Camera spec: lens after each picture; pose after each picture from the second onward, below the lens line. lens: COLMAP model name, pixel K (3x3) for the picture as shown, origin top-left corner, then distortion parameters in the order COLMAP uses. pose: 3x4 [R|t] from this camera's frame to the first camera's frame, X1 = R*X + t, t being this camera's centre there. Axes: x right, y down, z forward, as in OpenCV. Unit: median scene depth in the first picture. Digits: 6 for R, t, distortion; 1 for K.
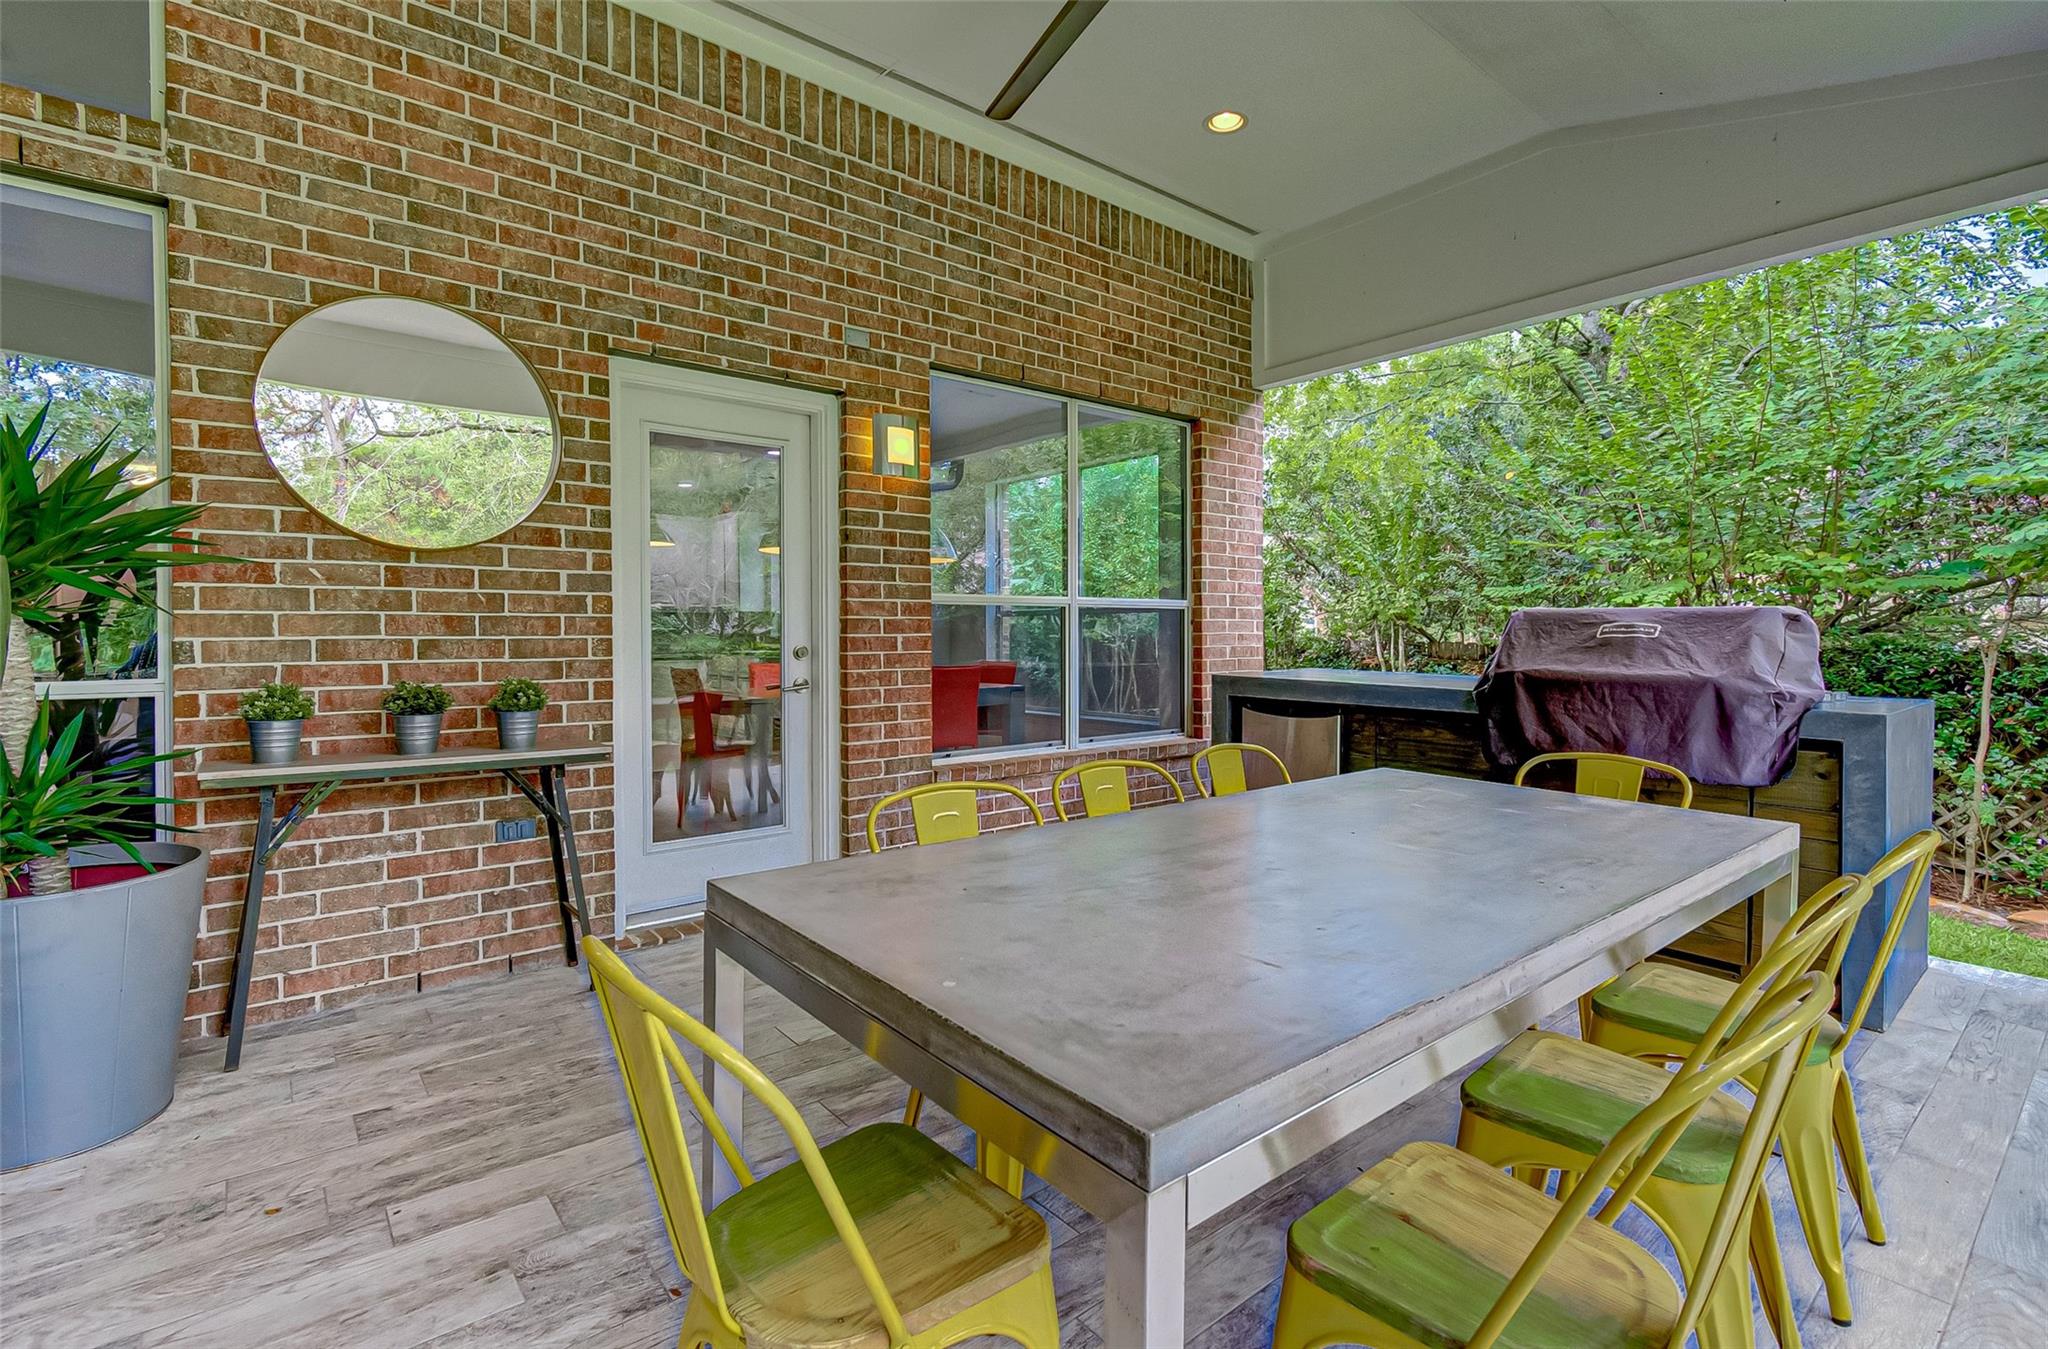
lens RADIAL K [[921.2, 0, 1038.2], [0, 921.2, 641.1], [0, 0, 1]] dist [0.004304, -0.000578]
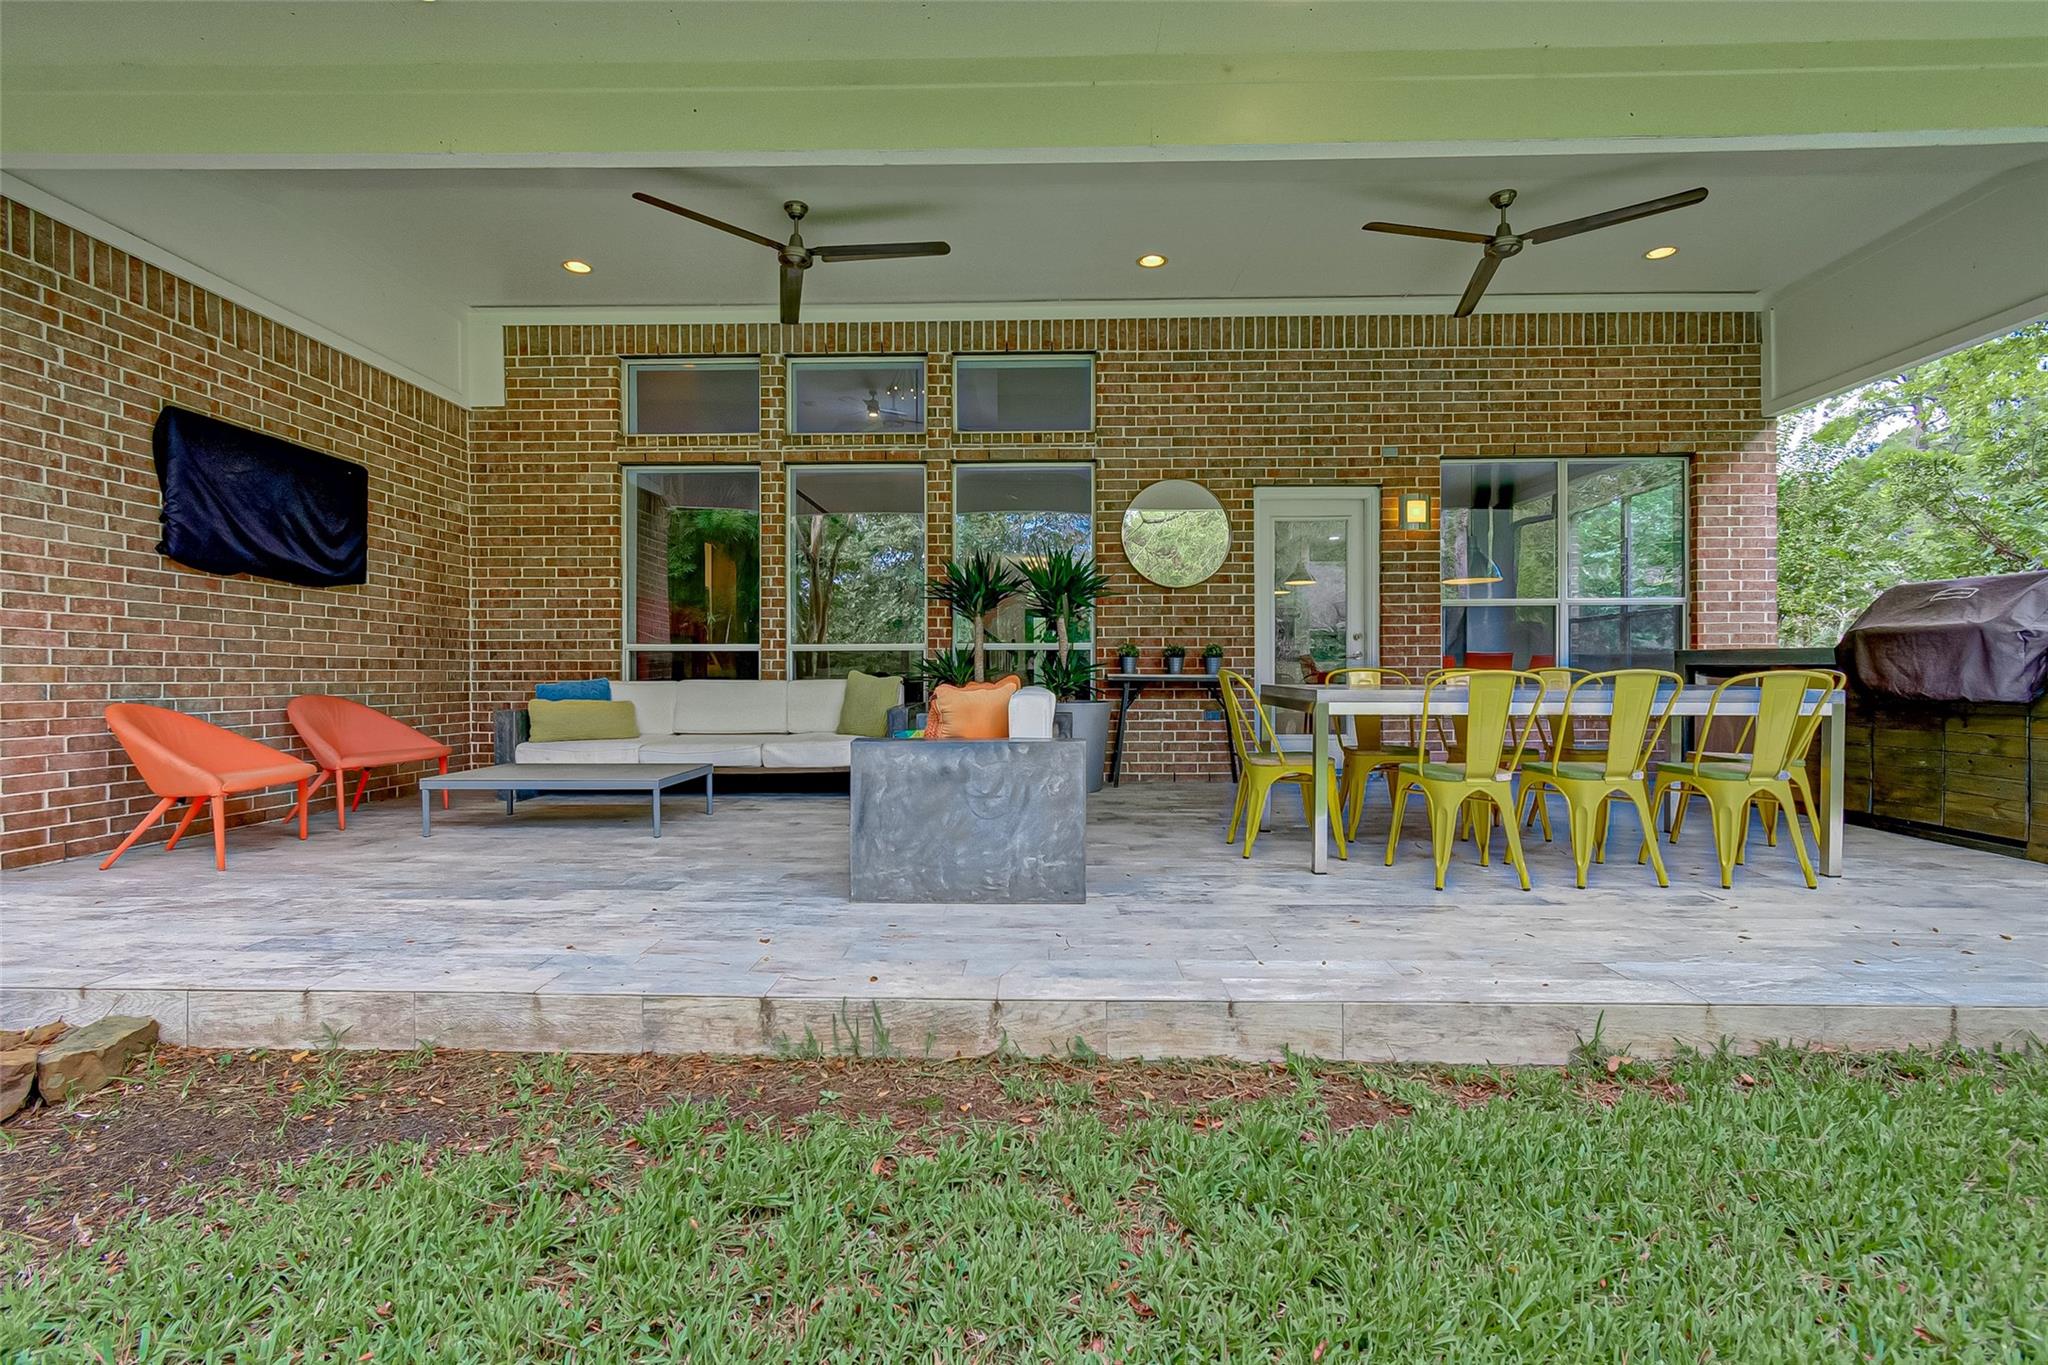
lens RADIAL K [[921.2, 0, 1025.3], [0, 921.2, 680.6], [0, 0, 1]] dist [0.004304, -0.000578]
pose [[0.756729, 0.005093, -0.653708, 0.456817], [-0.005523, 0.999984, 0.001398, 0.108490], [0.653705, 0.002553, 0.756745, -0.817649]]
